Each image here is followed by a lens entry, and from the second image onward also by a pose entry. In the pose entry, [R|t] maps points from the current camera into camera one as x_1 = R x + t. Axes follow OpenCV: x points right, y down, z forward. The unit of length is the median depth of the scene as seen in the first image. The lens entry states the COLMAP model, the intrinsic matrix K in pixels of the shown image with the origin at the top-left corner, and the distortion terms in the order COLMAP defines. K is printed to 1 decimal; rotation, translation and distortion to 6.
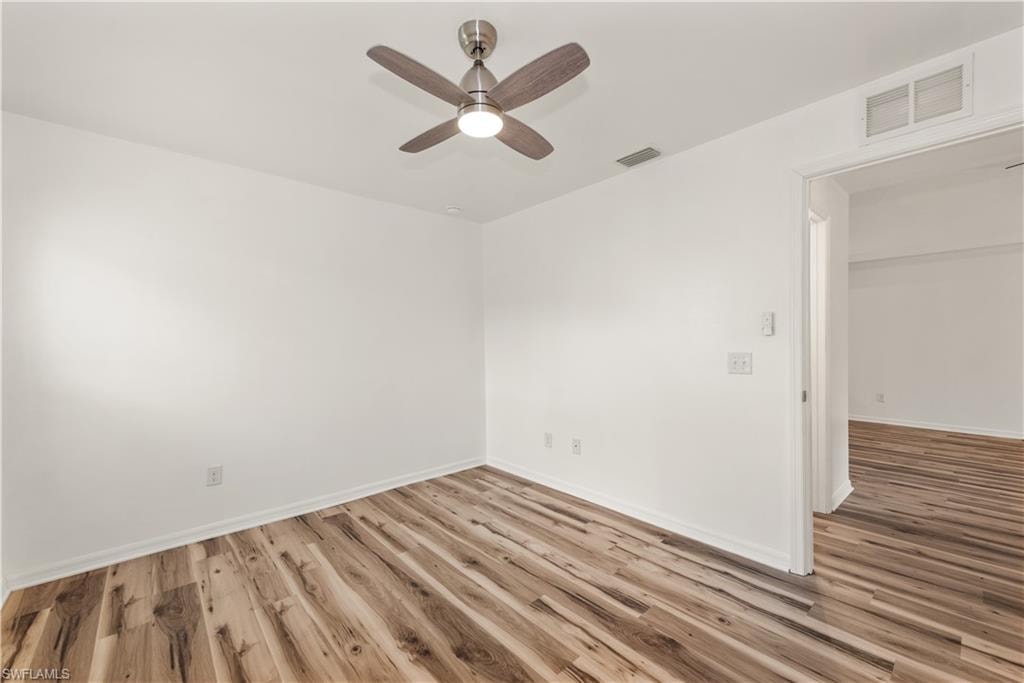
lens RADIAL K [[409.6, 0, 506.8], [0, 409.6, 344.0], [0, 0, 1]] dist [-0.001270, -0.000354]
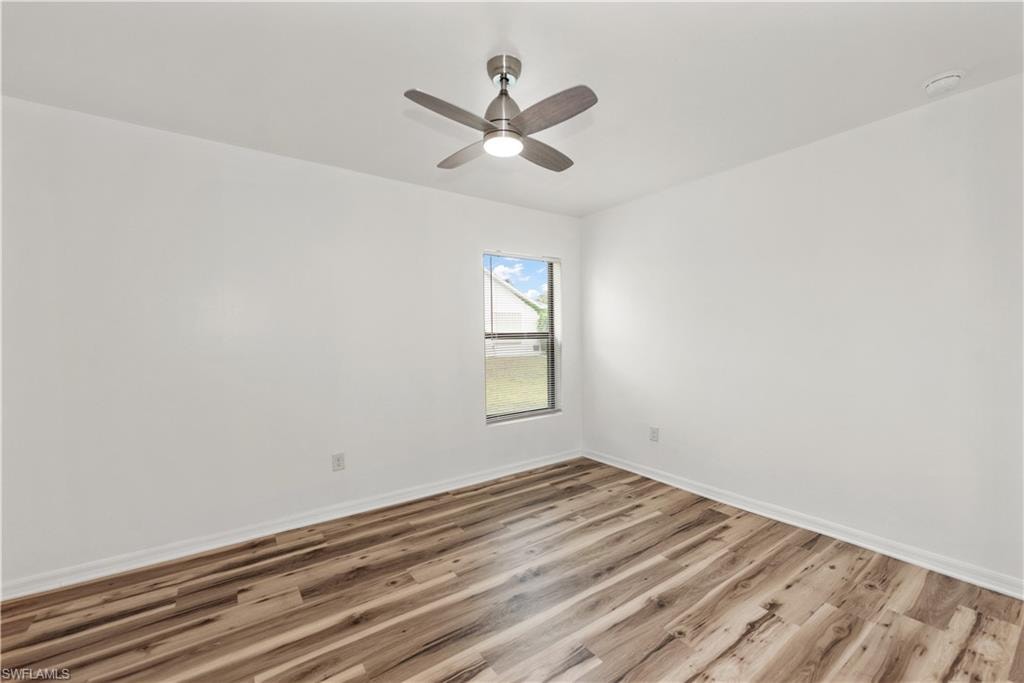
lens RADIAL K [[409.6, 0, 506.9], [0, 409.6, 336.6], [0, 0, 1]] dist [-0.001270, -0.000354]
pose [[-0.120923, 0.015399, -0.992542, 0.664788], [0.004990, 0.999876, 0.014905, -0.016743], [0.992649, -0.003150, -0.120985, 0.690533]]
